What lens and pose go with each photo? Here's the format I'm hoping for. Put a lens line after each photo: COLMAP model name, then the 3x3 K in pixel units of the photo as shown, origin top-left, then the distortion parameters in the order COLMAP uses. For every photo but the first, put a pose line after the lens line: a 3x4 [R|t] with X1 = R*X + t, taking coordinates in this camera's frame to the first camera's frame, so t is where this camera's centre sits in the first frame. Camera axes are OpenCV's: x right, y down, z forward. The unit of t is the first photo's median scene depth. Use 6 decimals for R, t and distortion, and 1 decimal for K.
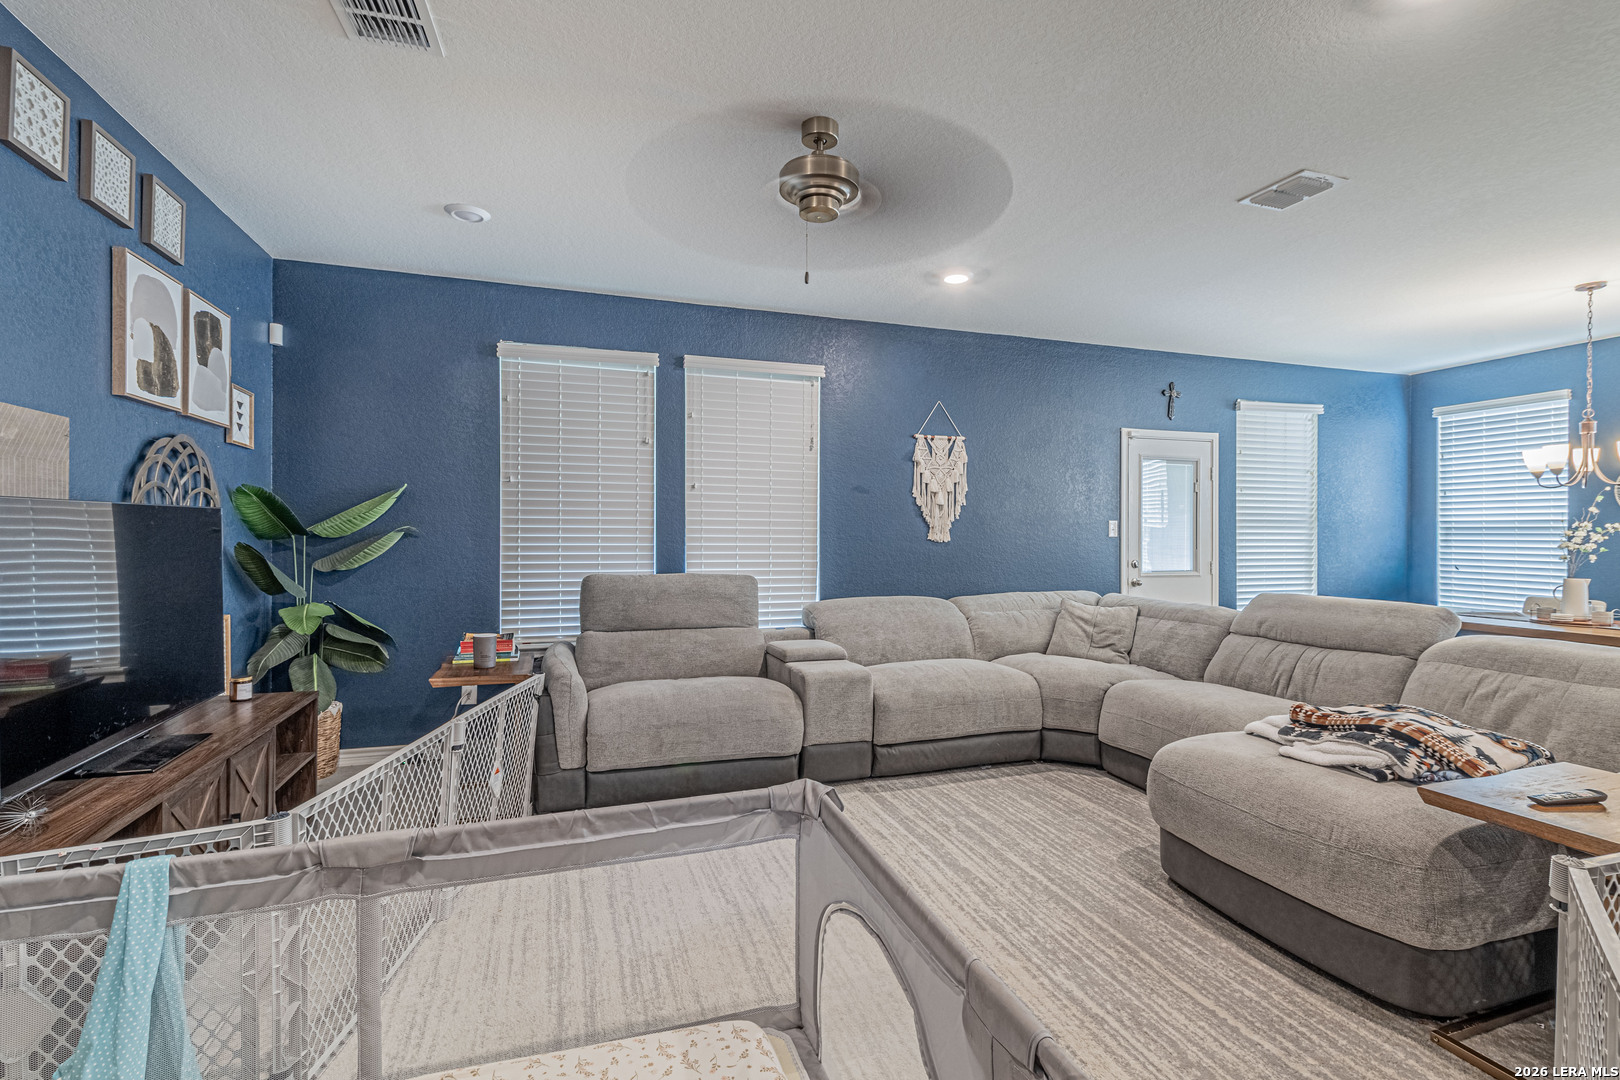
lens RADIAL K [[758.2, 0, 809.6], [0, 758.2, 533.7], [0, 0, 1]] dist [0.003018, 0.001056]
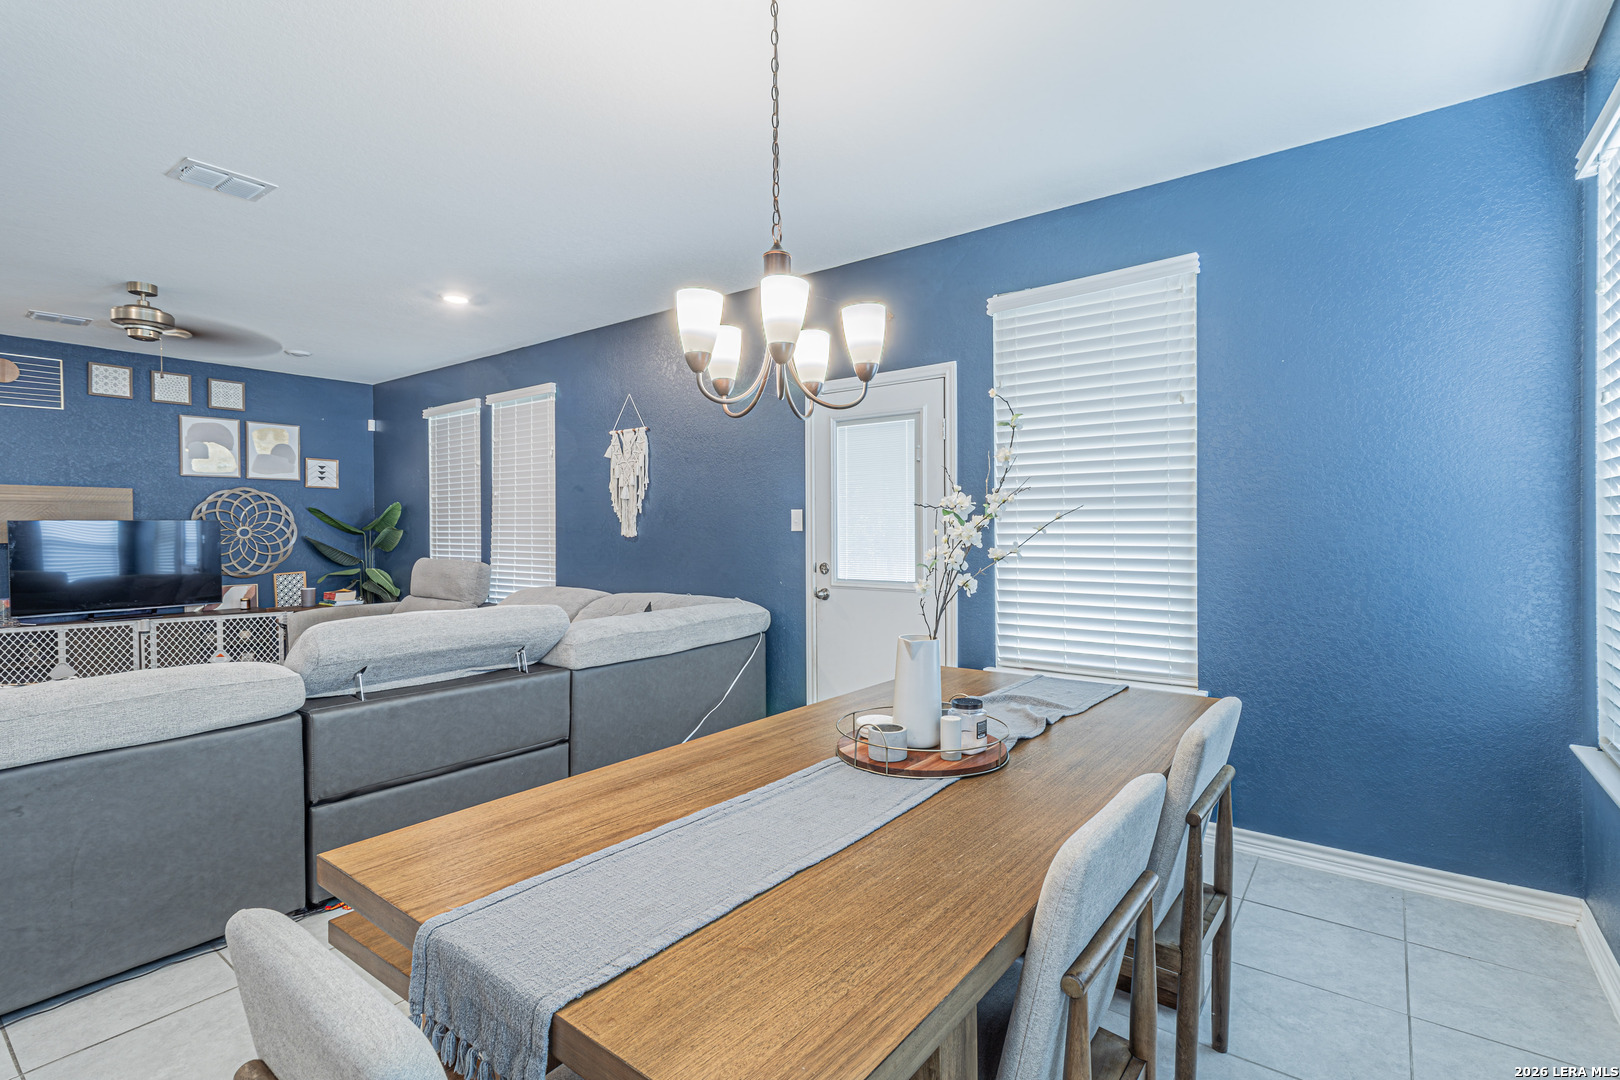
lens RADIAL K [[758.2, 0, 809.6], [0, 758.2, 533.7], [0, 0, 1]] dist [0.003018, 0.001056]
pose [[0.570675, -0.001417, -0.821175, 1.233525], [0.006762, 0.999973, 0.002974, 0.005785], [0.821148, -0.007250, 0.570669, 0.694710]]
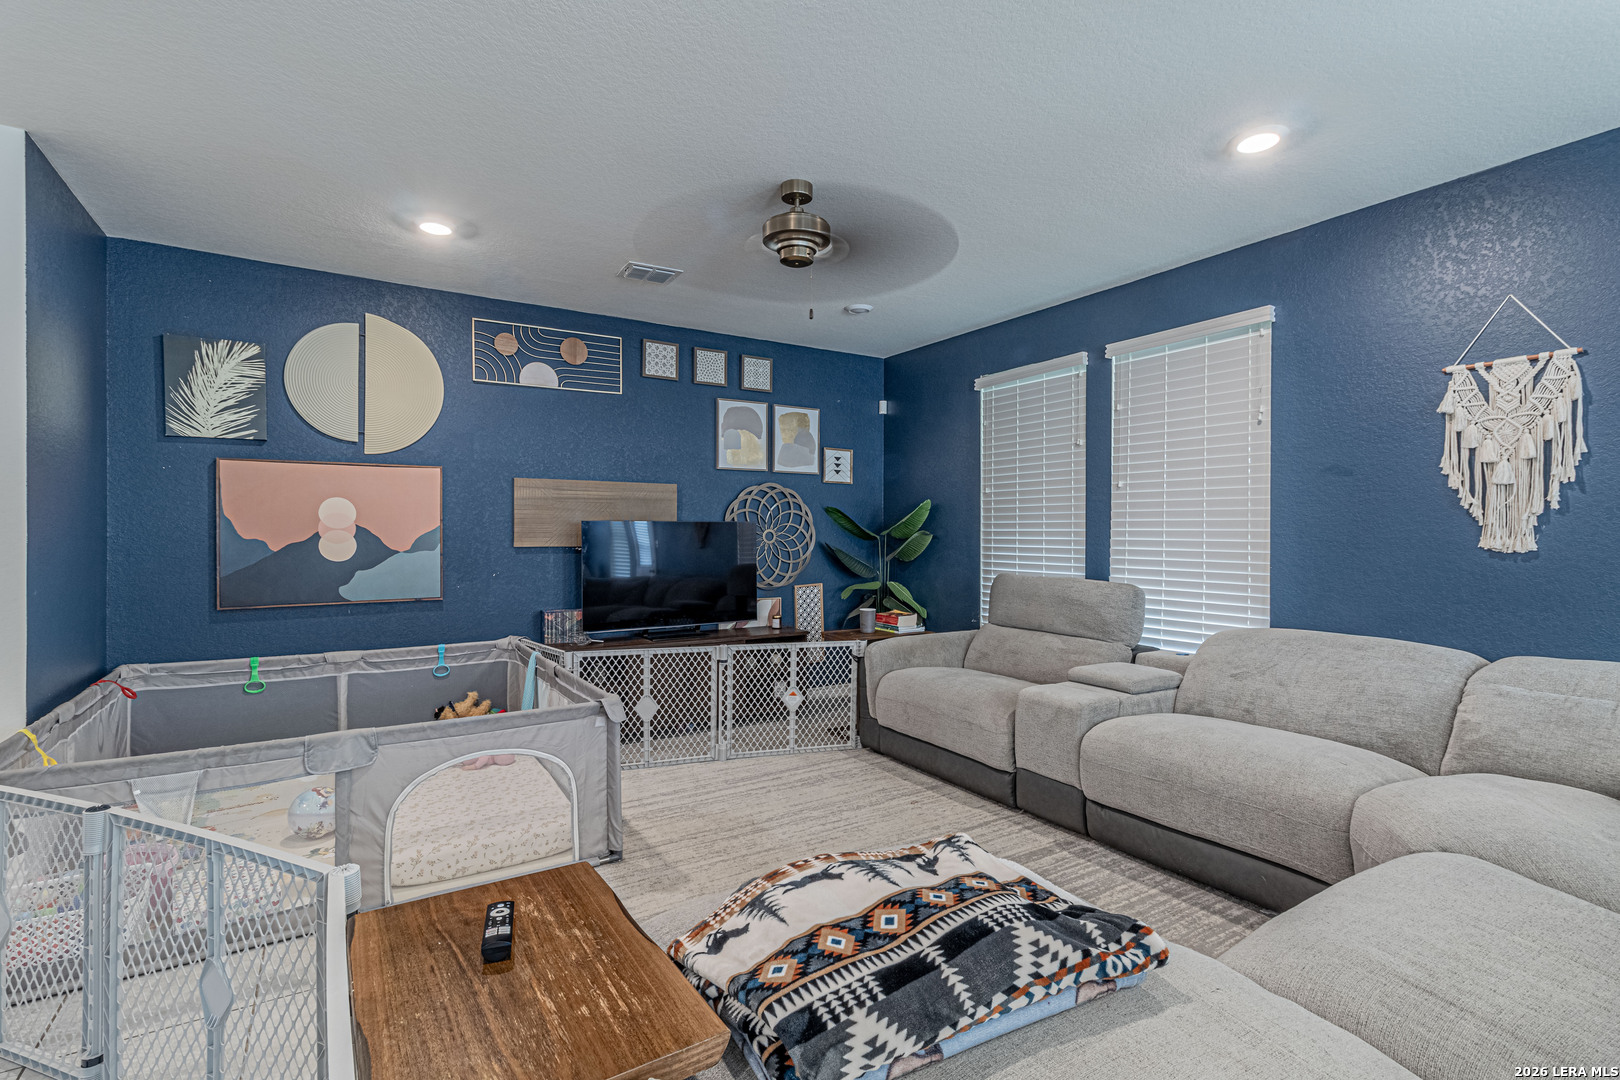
lens RADIAL K [[758.2, 0, 809.6], [0, 758.2, 533.7], [0, 0, 1]] dist [0.003018, 0.001056]
pose [[0.232825, -0.003760, -0.972511, 0.648697], [-0.003663, 0.999982, -0.004743, 0.002112], [0.972512, 0.004666, 0.232807, 0.422122]]
